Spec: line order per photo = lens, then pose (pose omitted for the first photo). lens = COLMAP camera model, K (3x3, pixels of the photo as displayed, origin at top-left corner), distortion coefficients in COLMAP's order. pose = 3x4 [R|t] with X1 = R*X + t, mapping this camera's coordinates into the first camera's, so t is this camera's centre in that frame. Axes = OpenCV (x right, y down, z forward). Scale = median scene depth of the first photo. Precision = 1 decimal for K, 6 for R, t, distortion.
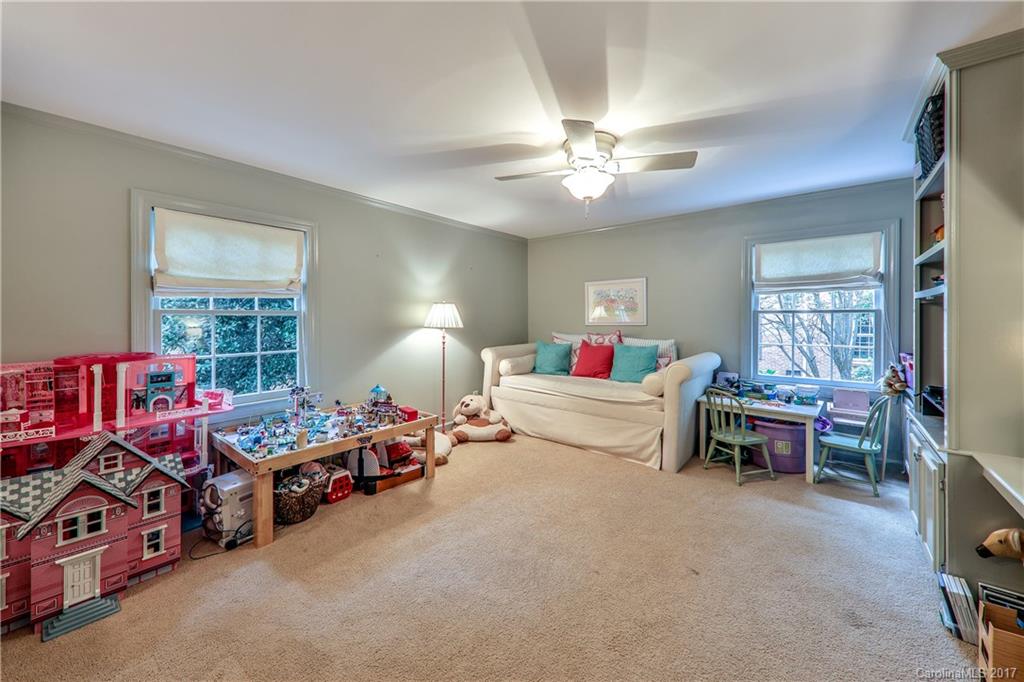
lens RADIAL K [[381.2, 0, 511.8], [0, 381.2, 321.5], [0, 0, 1]] dist [0.001247, 0.000007]
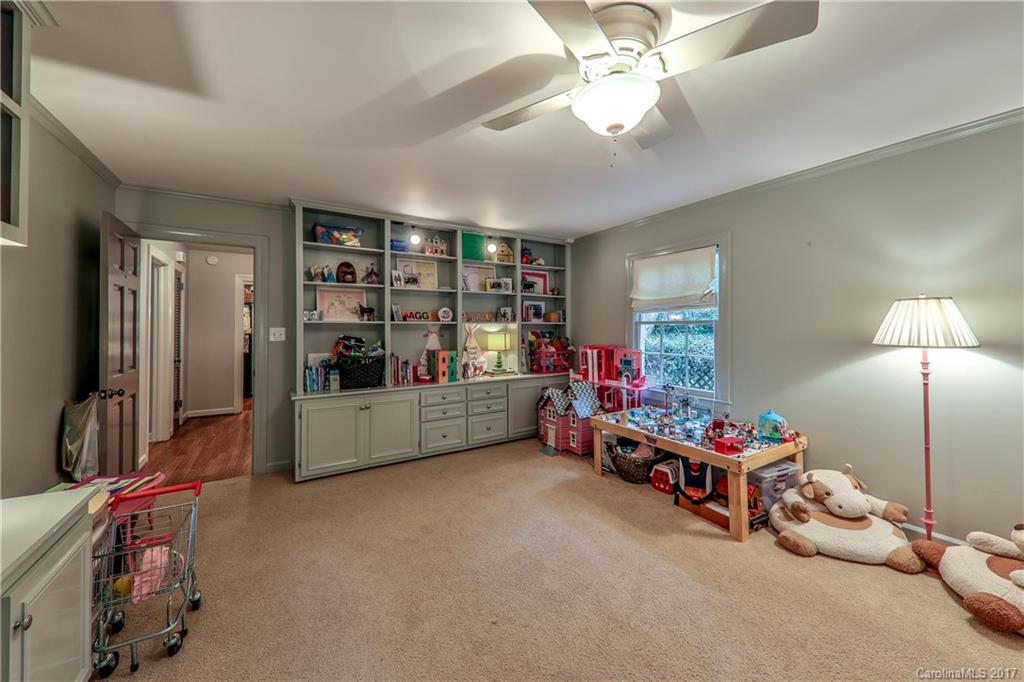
lens RADIAL K [[381.2, 0, 511.8], [0, 381.2, 321.5], [0, 0, 1]] dist [0.001247, 0.000007]
pose [[-0.333413, -0.011196, -0.942715, 0.883700], [-0.004652, 0.999937, -0.010230, -0.014436], [0.942770, 0.000975, -0.333444, 1.133784]]
